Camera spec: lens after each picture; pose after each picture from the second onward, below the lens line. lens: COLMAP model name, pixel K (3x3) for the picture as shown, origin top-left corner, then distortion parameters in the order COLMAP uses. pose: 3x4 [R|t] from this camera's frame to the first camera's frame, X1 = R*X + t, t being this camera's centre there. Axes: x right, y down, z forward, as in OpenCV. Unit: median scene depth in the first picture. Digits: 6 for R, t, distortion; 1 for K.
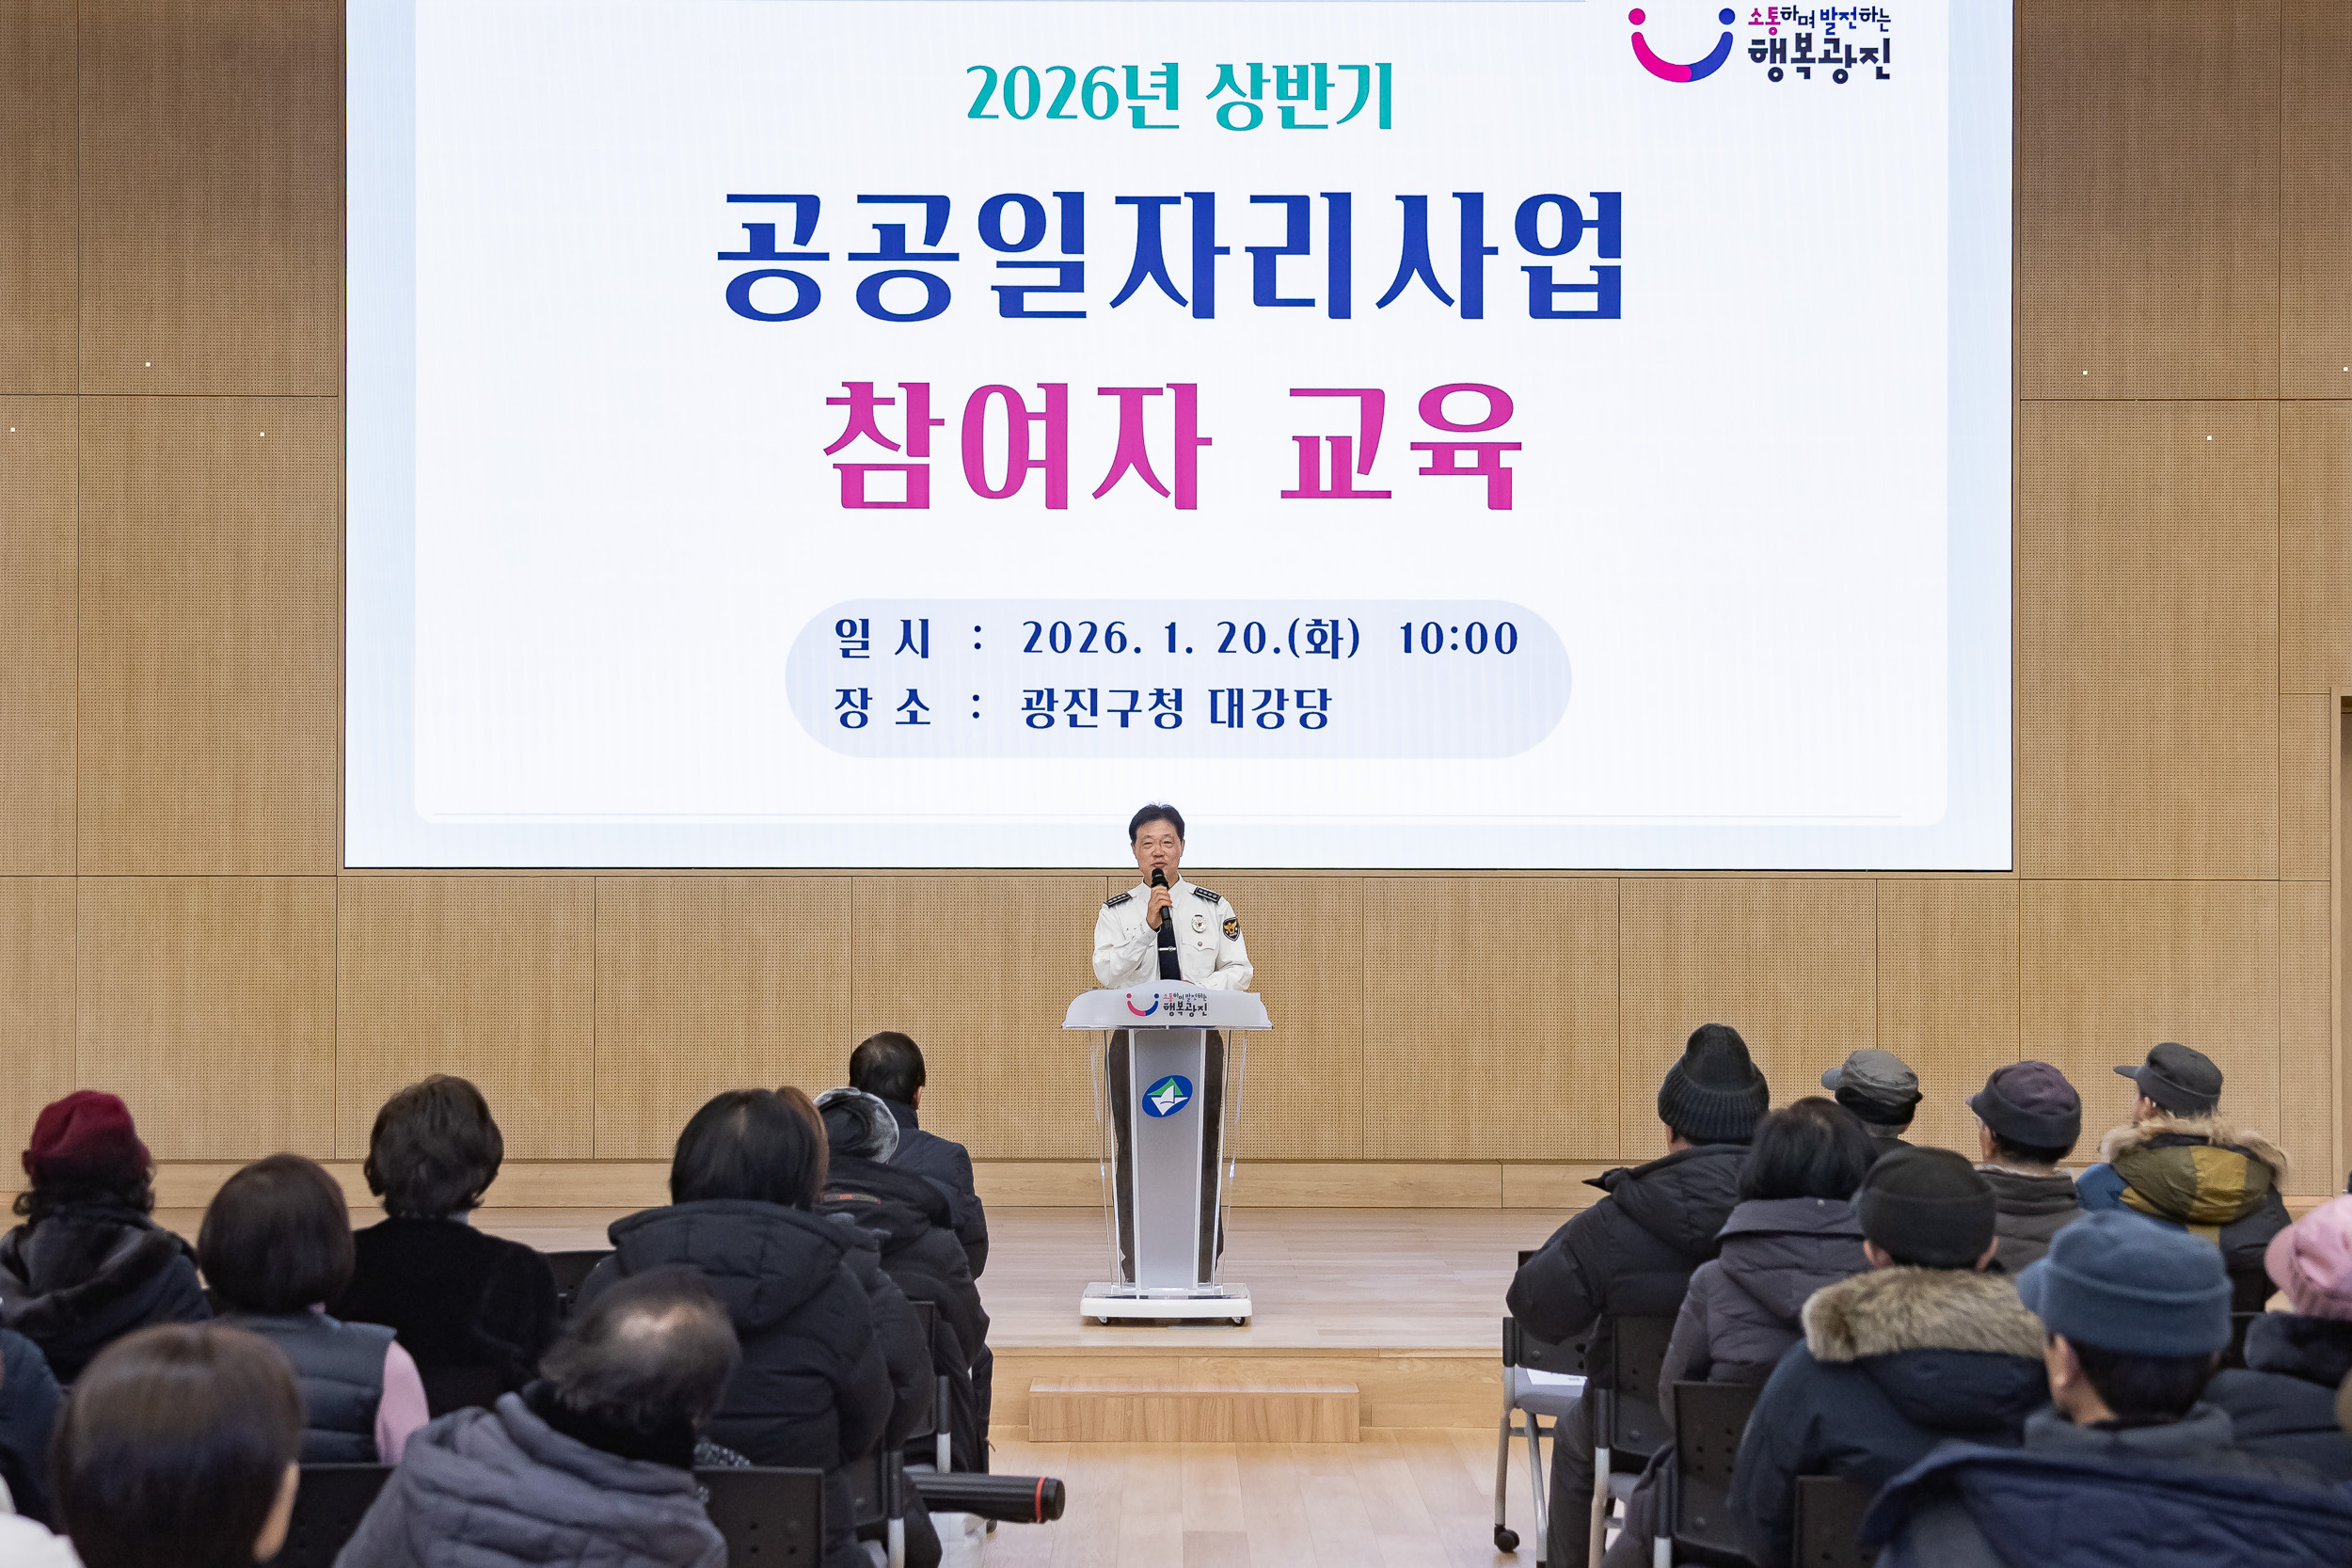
lens RADIAL K [[3383.3, 0, 1199.2], [0, 3383.3, 844.1], [0, 0, 1]] dist [0.066458, 0.000000]
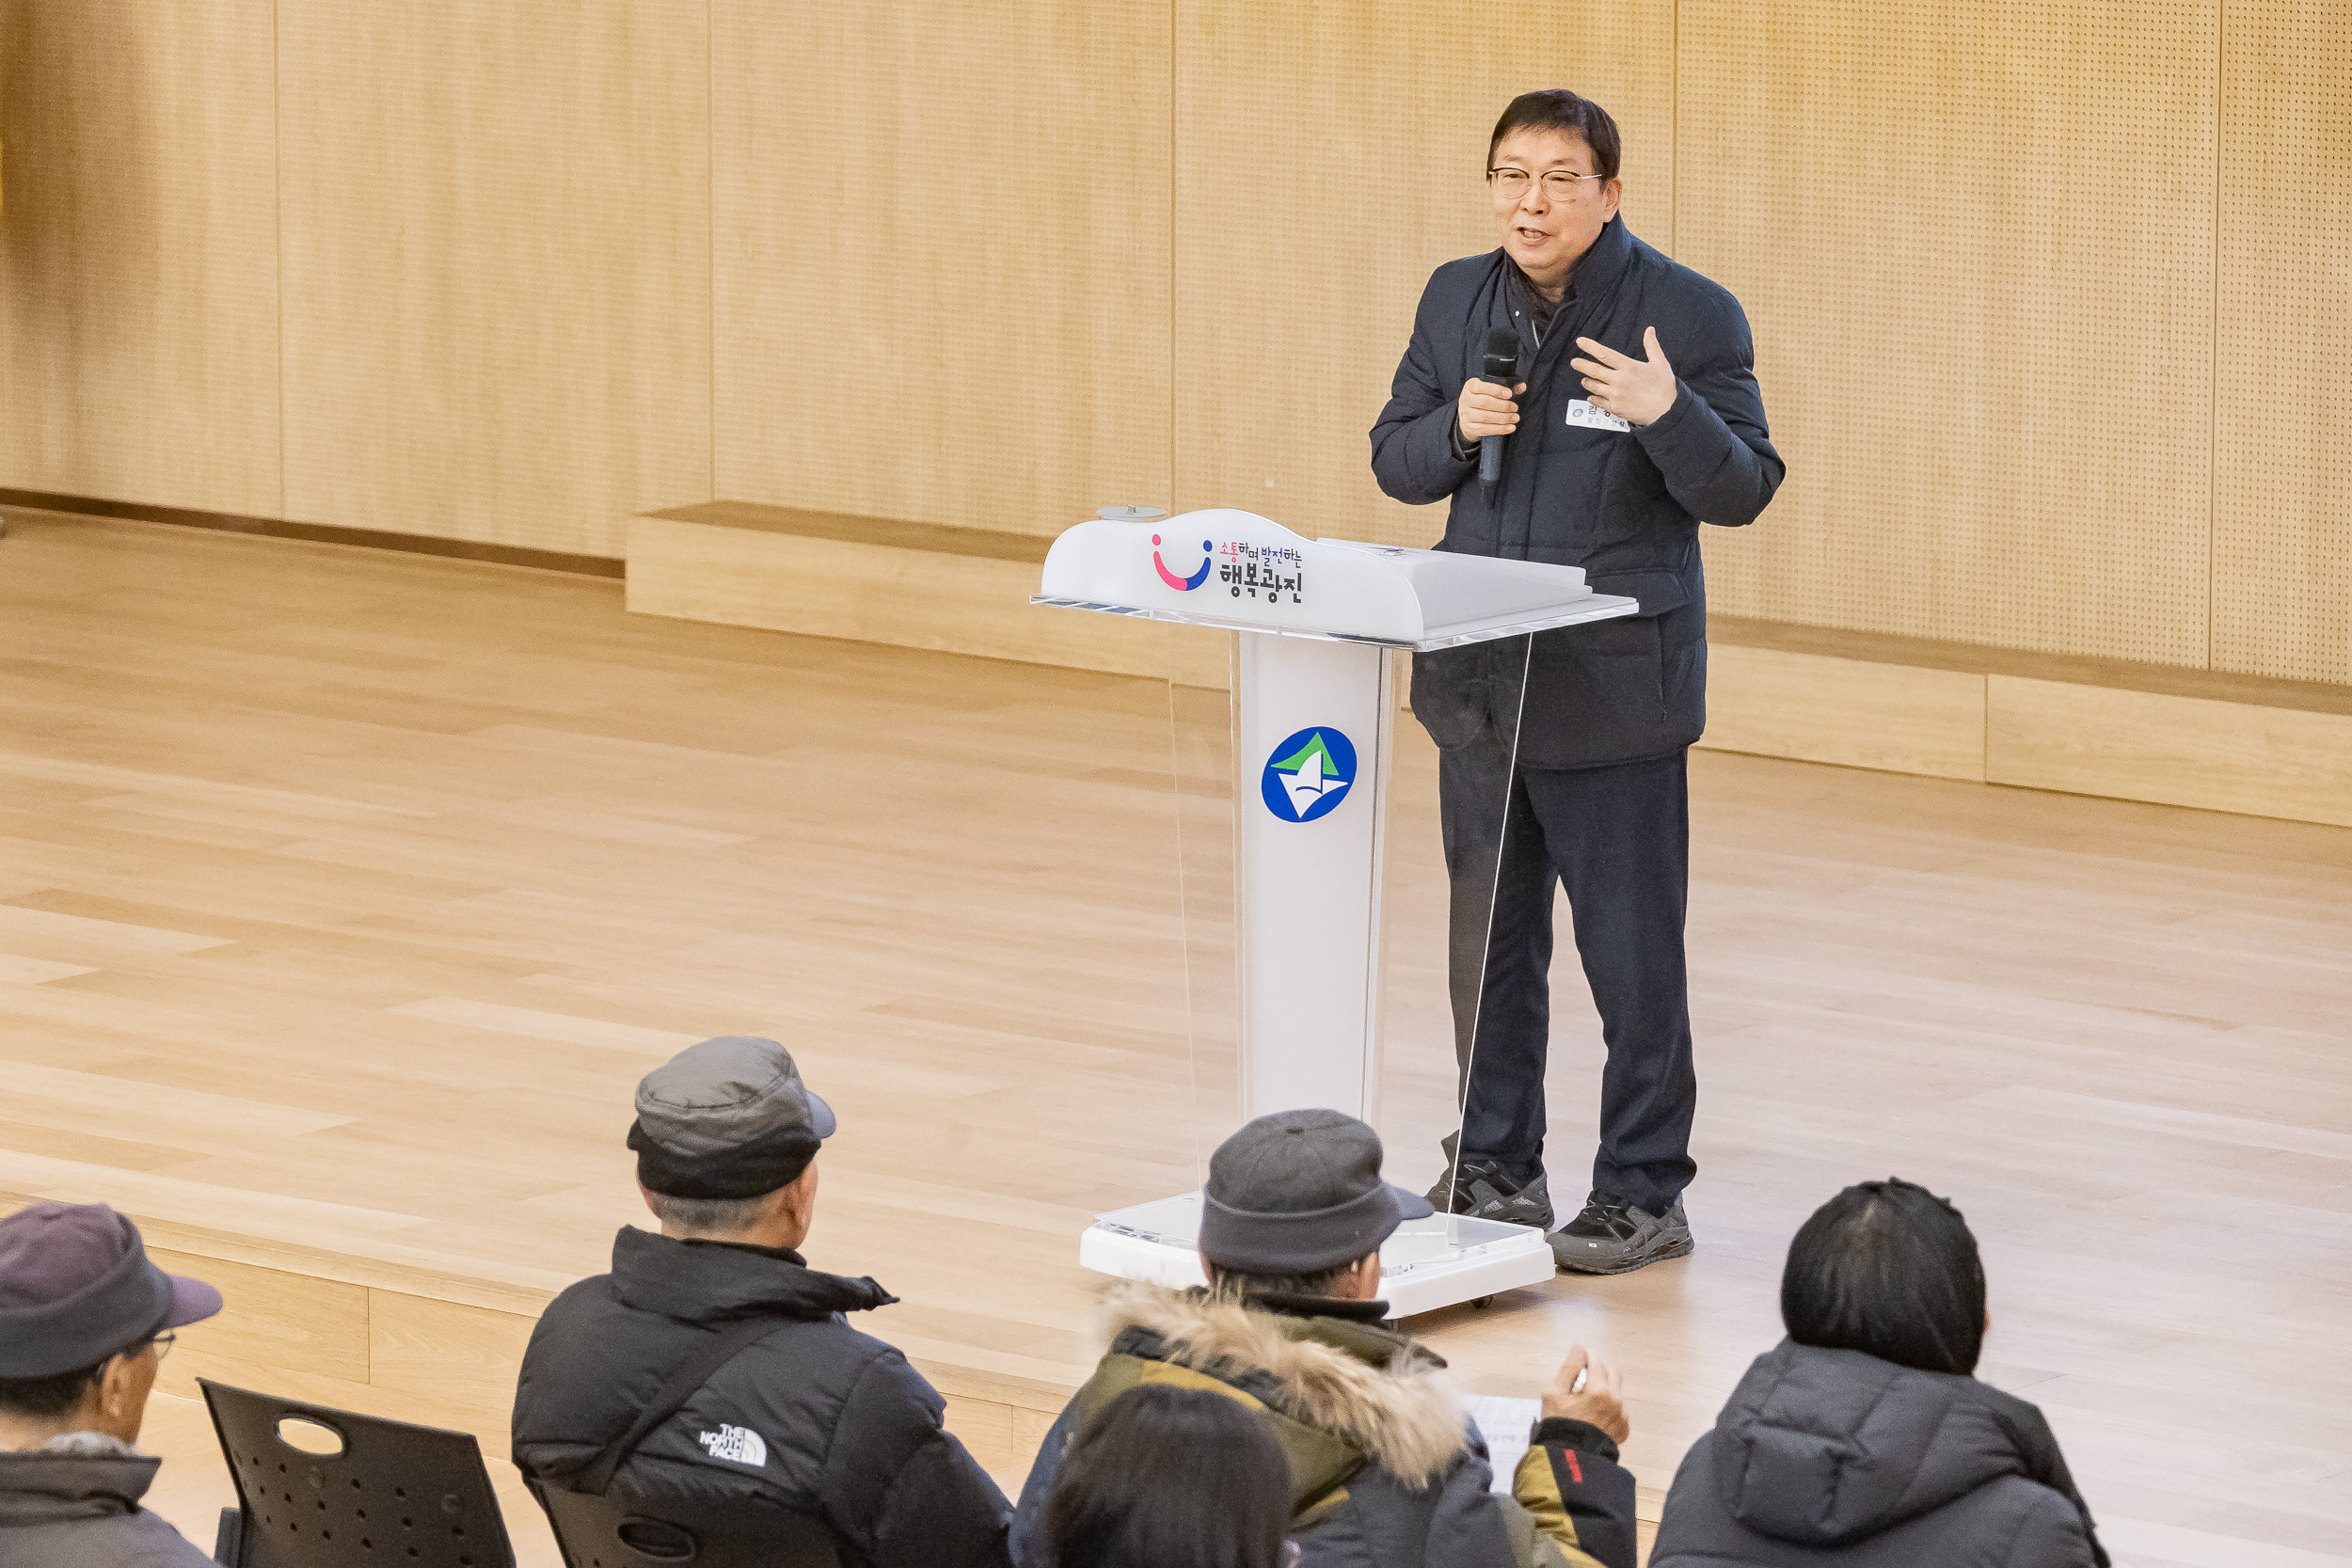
lens RADIAL K [[10690.6, 0, 1065.8], [0, 10690.6, 778.4], [0, 0, 1]] dist [0.226463, 0.000000]
pose [[0.770199, 0.100980, -0.629759, 0.566679], [0.014538, 0.984351, 0.175618, -0.111421], [0.637637, -0.144417, 0.756679, -0.010906]]
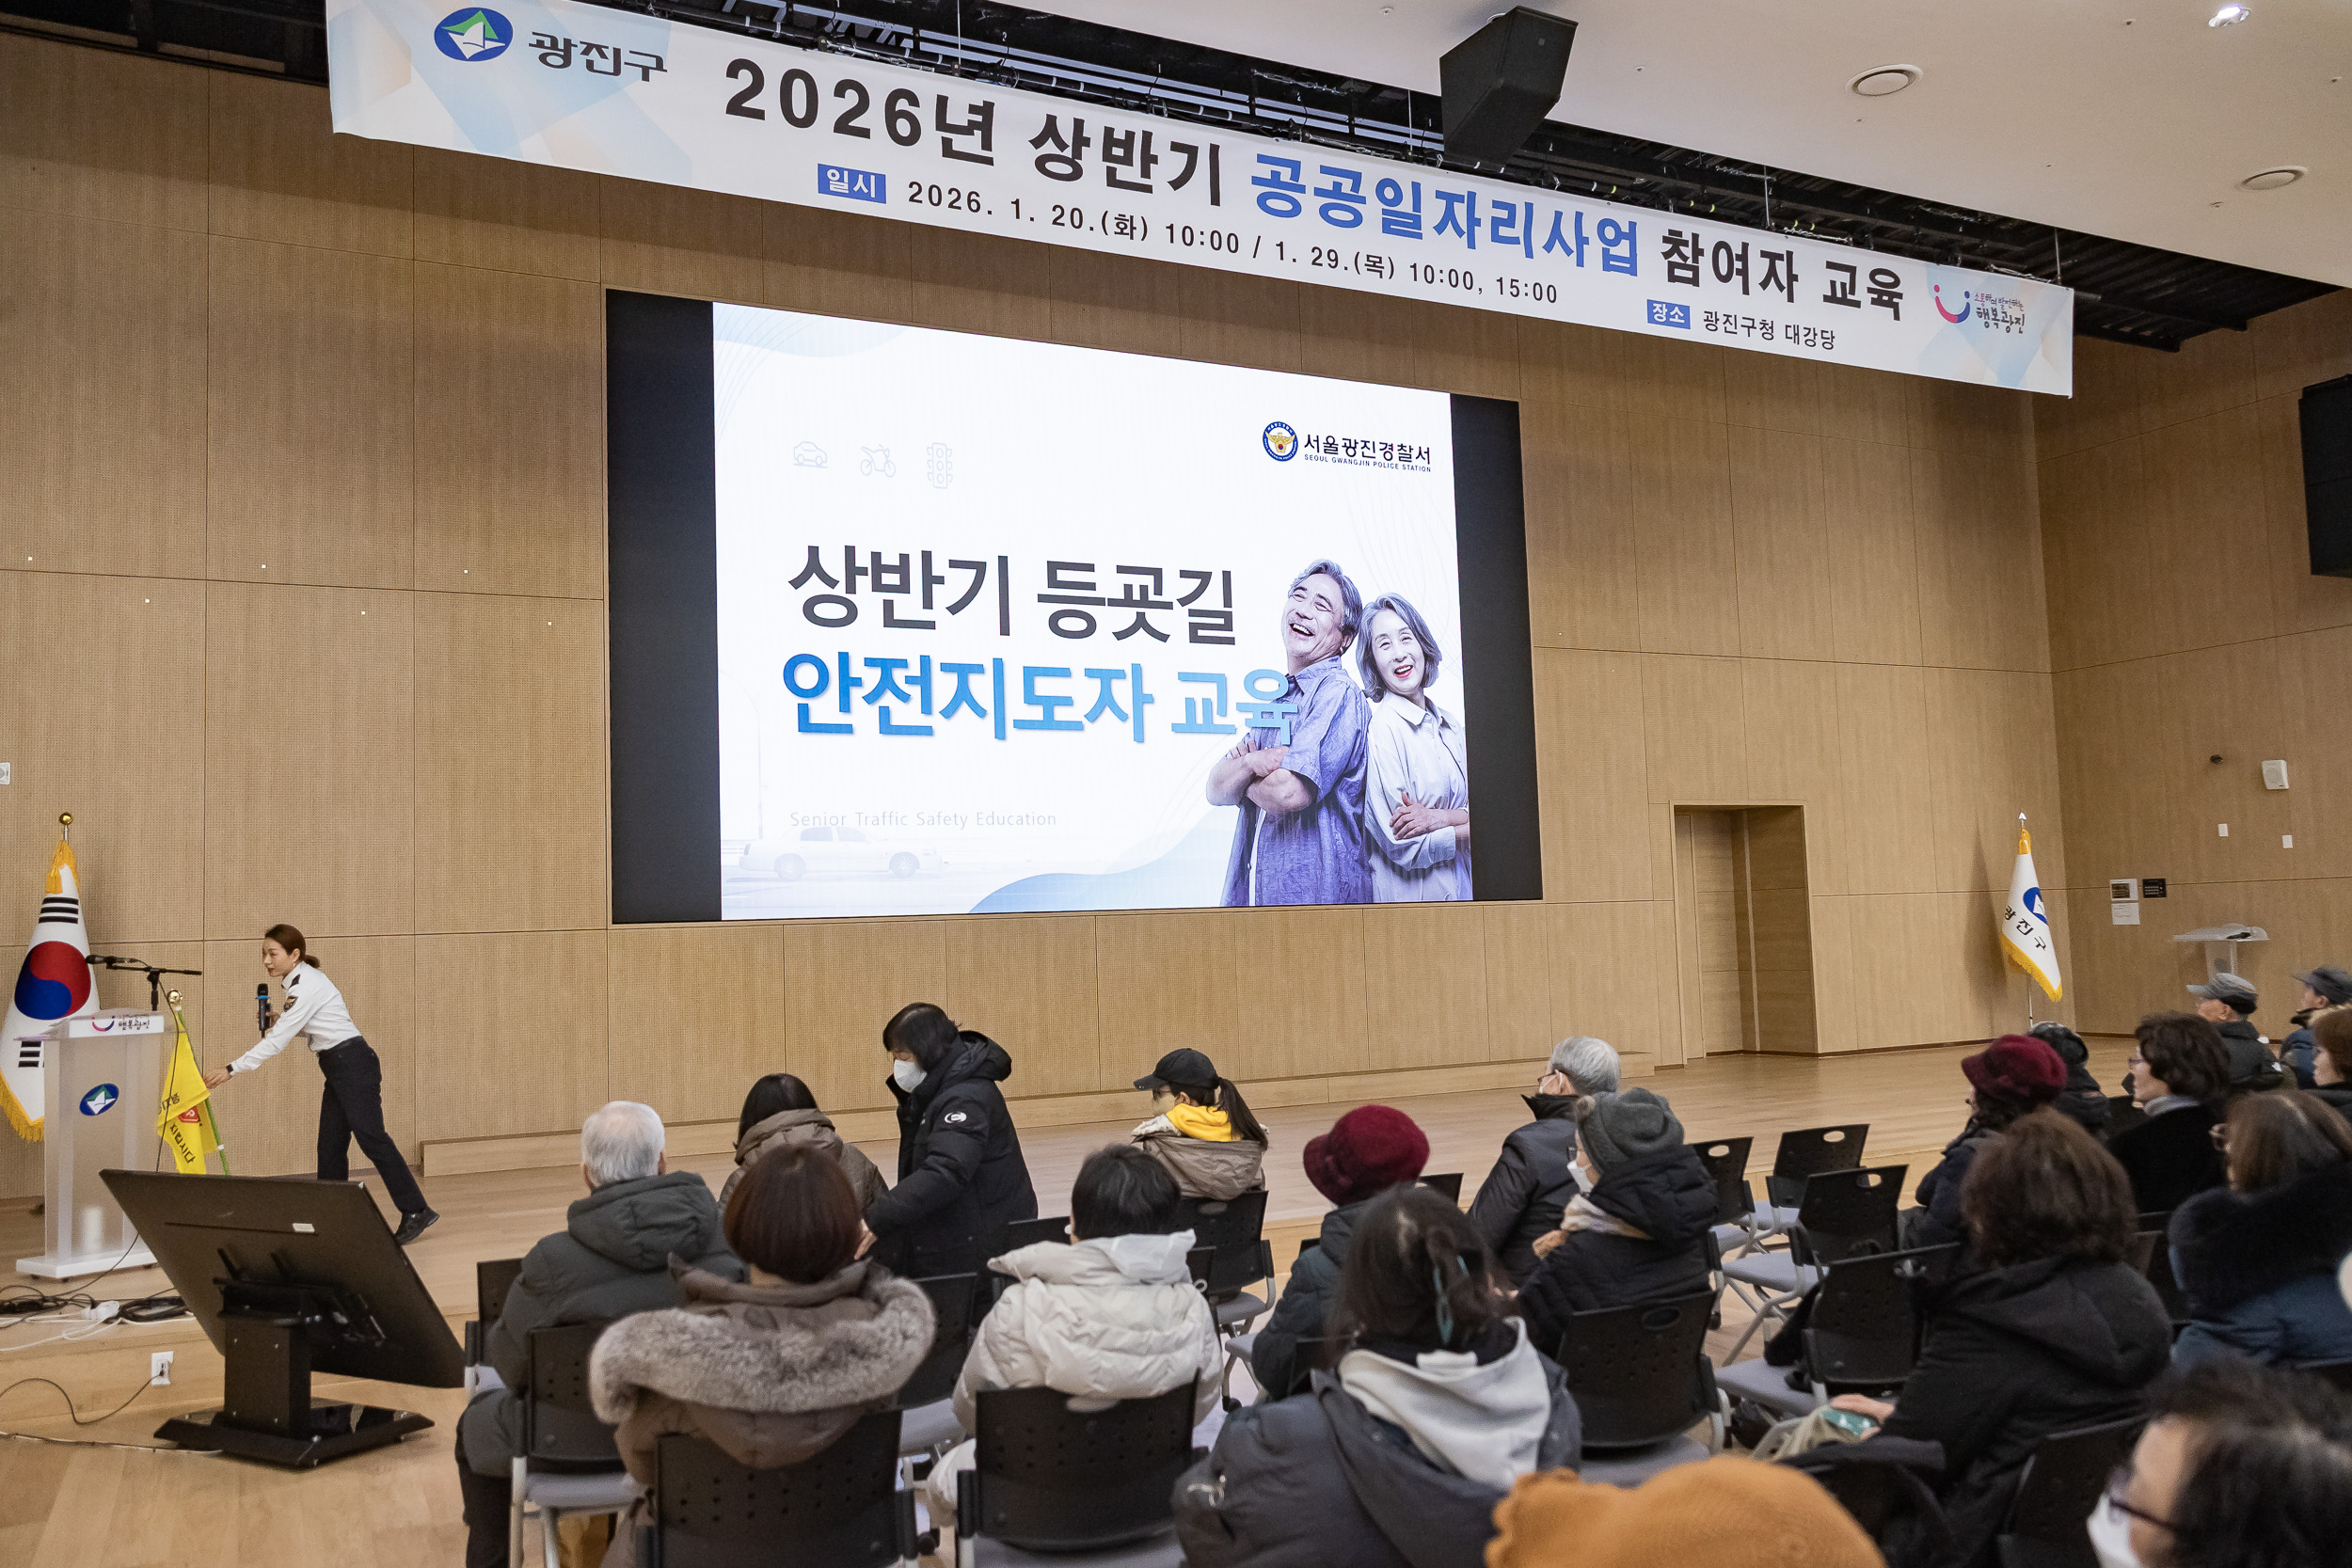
lens RADIAL K [[1864.8, 0, 1199.2], [0, 1864.8, 778.7], [0, 0, 1]] dist [-0.002101, 0.005824]
pose [[0.890579, 0.006612, 0.454780, -0.388745], [0.024028, 0.997814, -0.061562, 0.000190], [-0.454193, 0.065753, 0.888474, 0.180170]]
